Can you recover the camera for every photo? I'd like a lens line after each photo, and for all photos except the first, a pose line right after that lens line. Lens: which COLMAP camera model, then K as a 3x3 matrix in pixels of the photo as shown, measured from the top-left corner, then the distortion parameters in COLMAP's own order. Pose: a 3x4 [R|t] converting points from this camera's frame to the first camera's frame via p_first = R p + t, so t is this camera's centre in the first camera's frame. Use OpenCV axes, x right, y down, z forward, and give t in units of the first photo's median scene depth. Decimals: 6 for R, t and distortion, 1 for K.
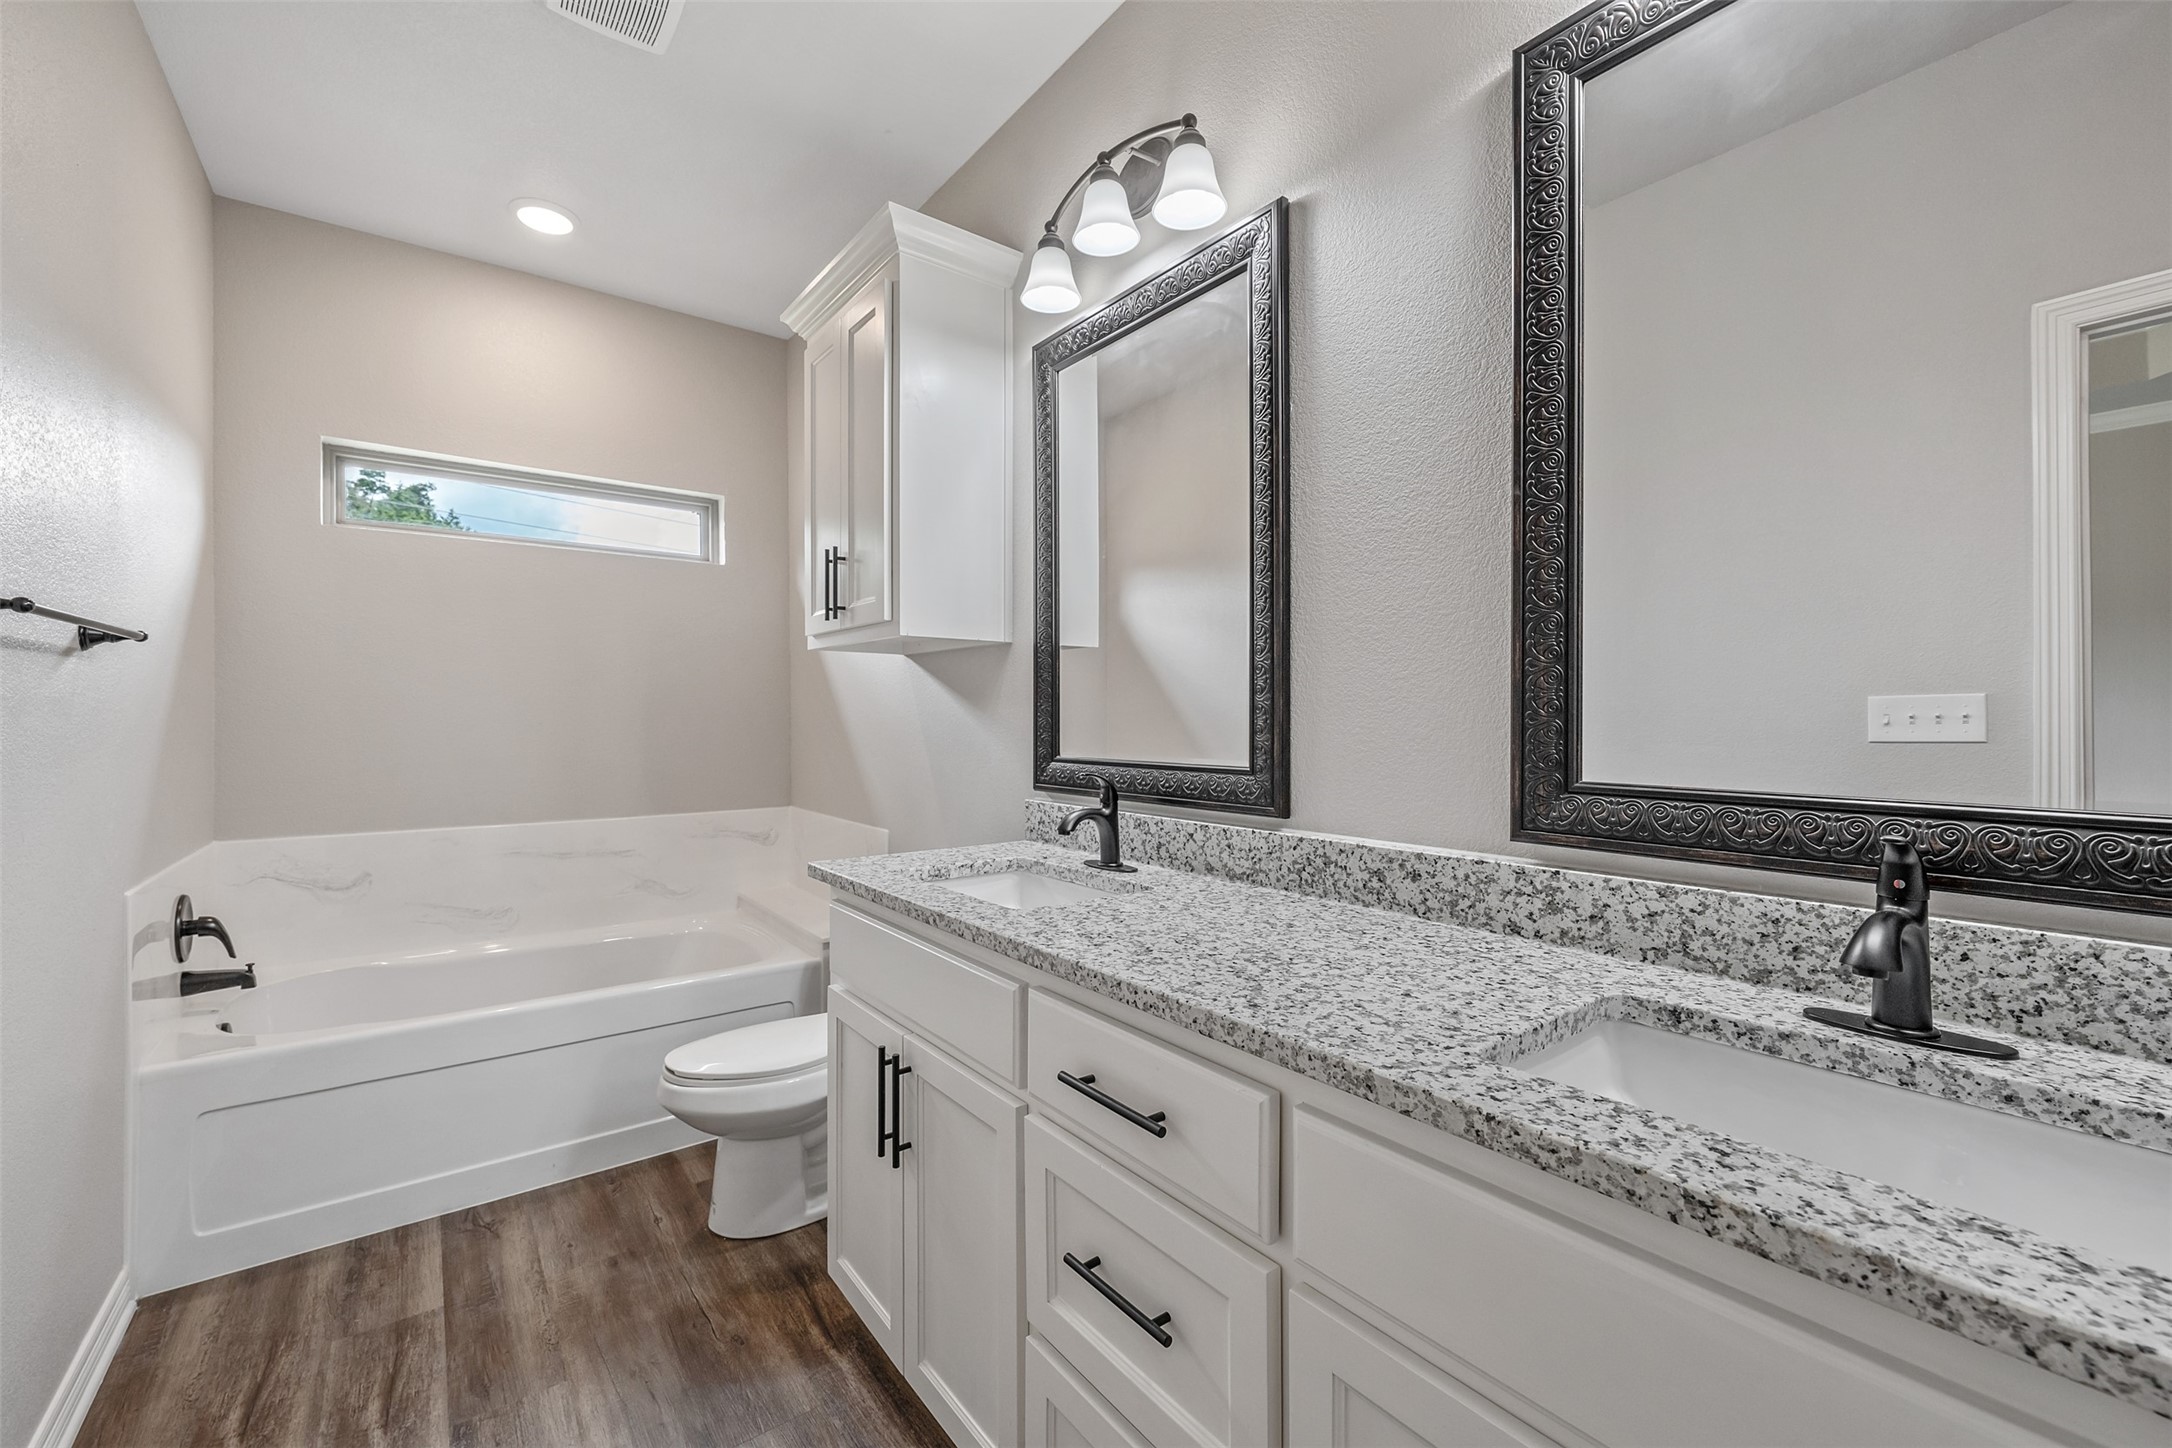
lens RADIAL K [[894.9, 0, 1086.6], [0, 894.9, 712.9], [0, 0, 1]] dist [0.001231, -0.000056]
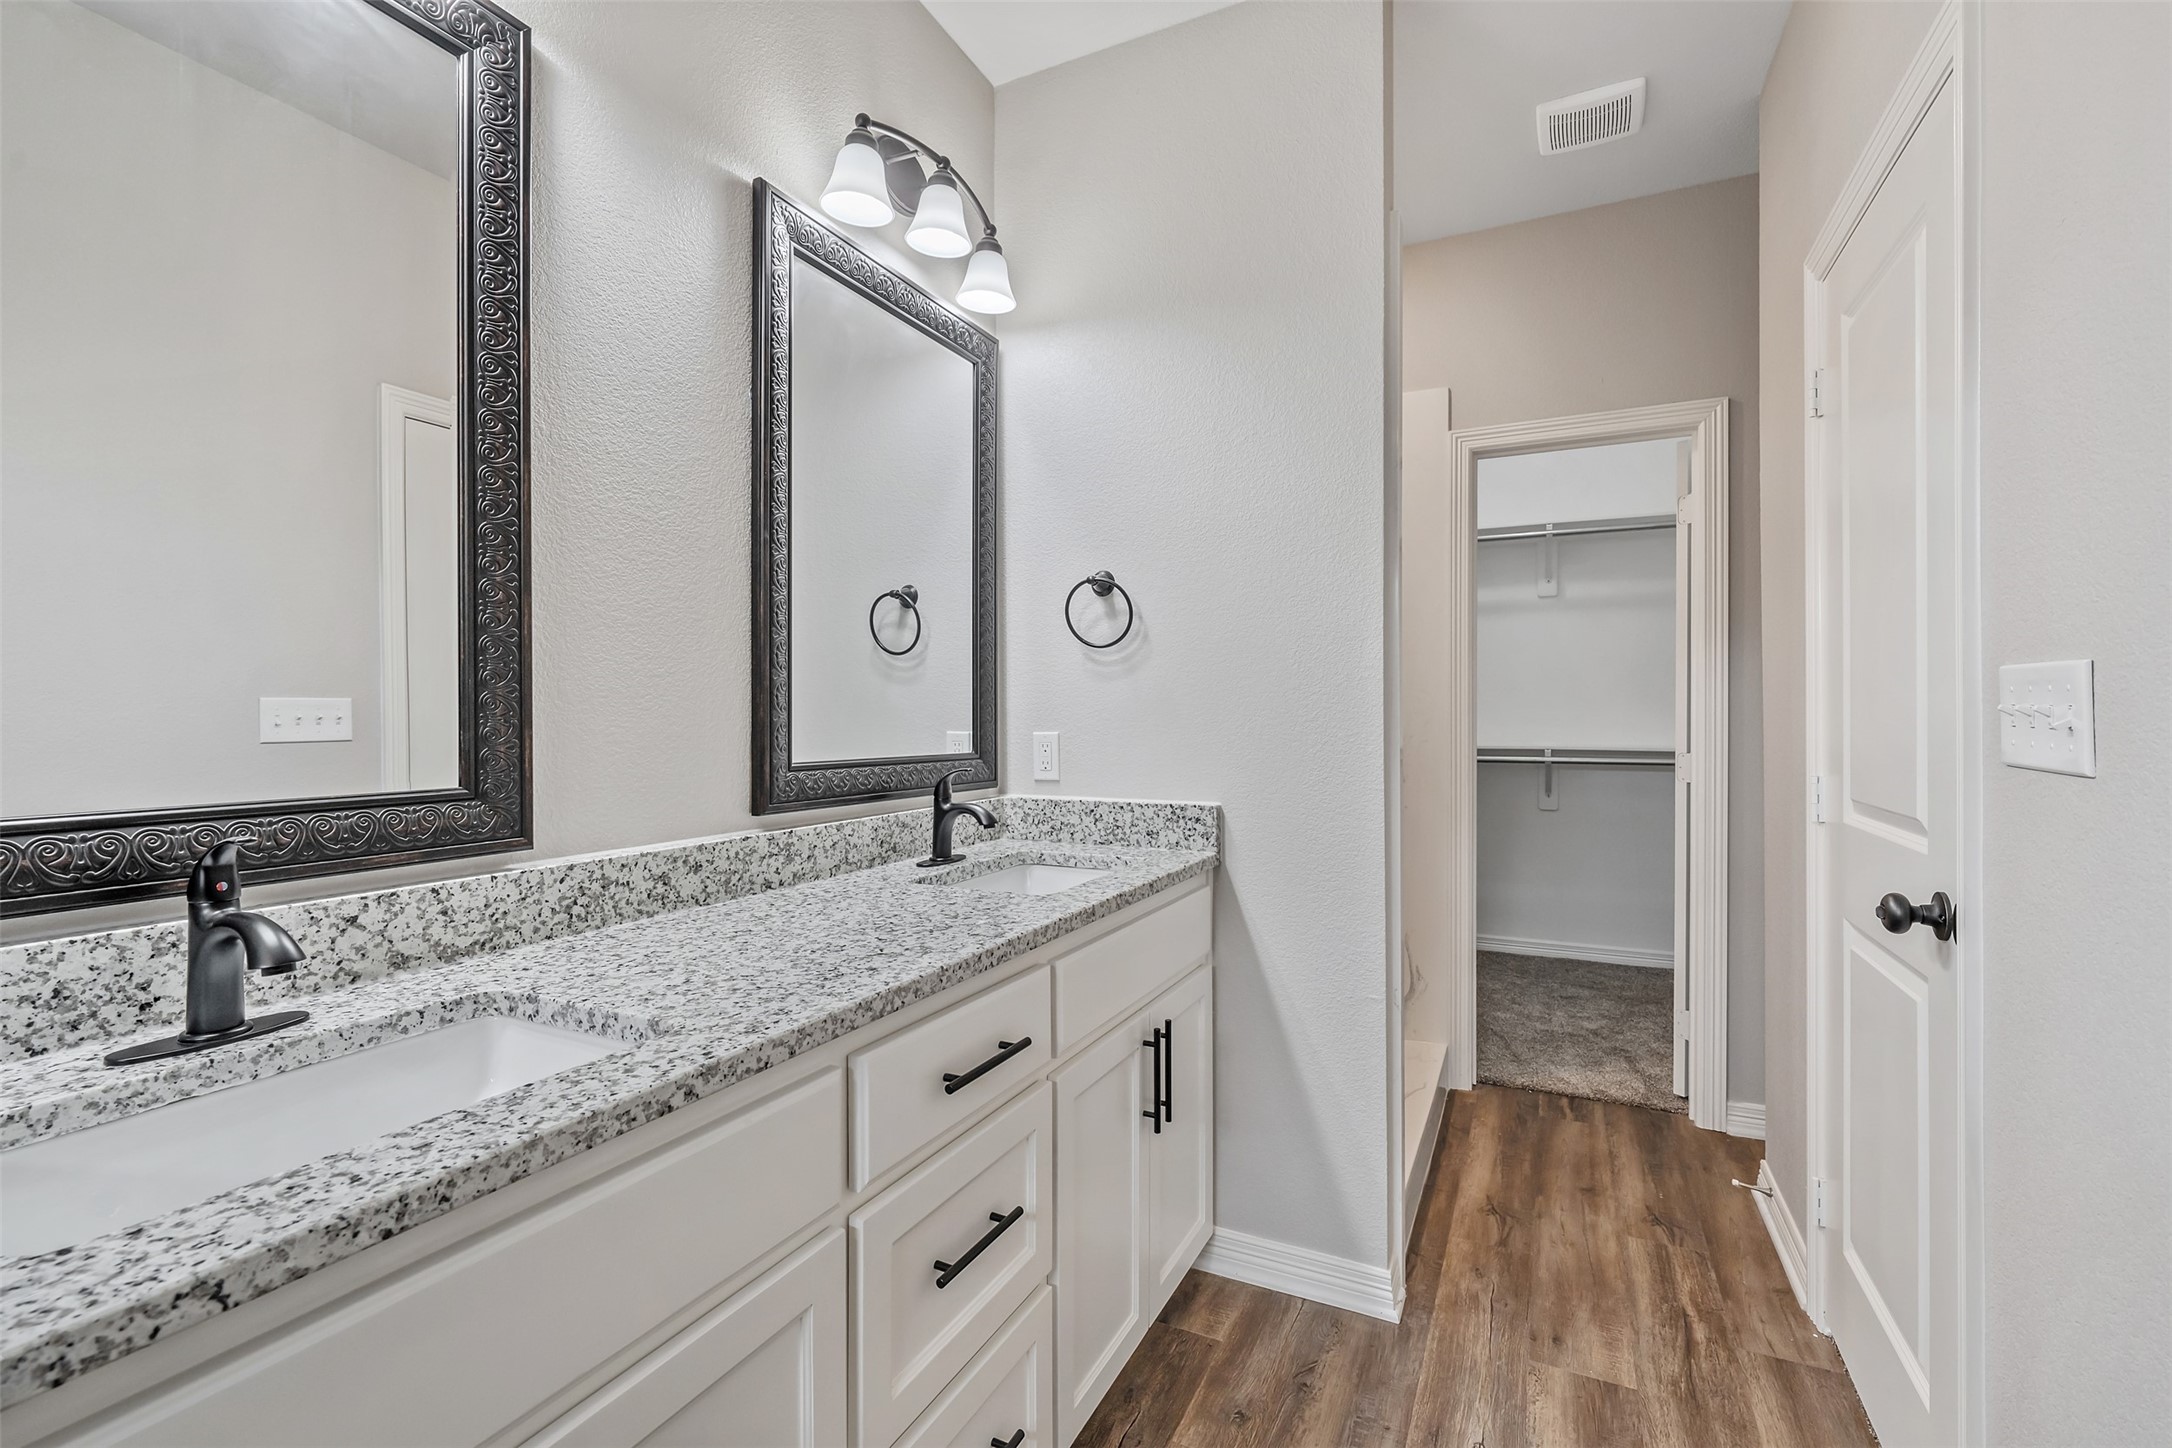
lens RADIAL K [[955.2, 0, 1073.0], [0, 955.2, 720.0], [0, 0, 1]] dist [-0.001082, -0.000026]
pose [[-0.445196, 0.000970, 0.895433, -0.782495], [0.000624, 1.000000, -0.000773, 0.010813], [-0.895433, 0.000214, -0.445196, 1.049506]]
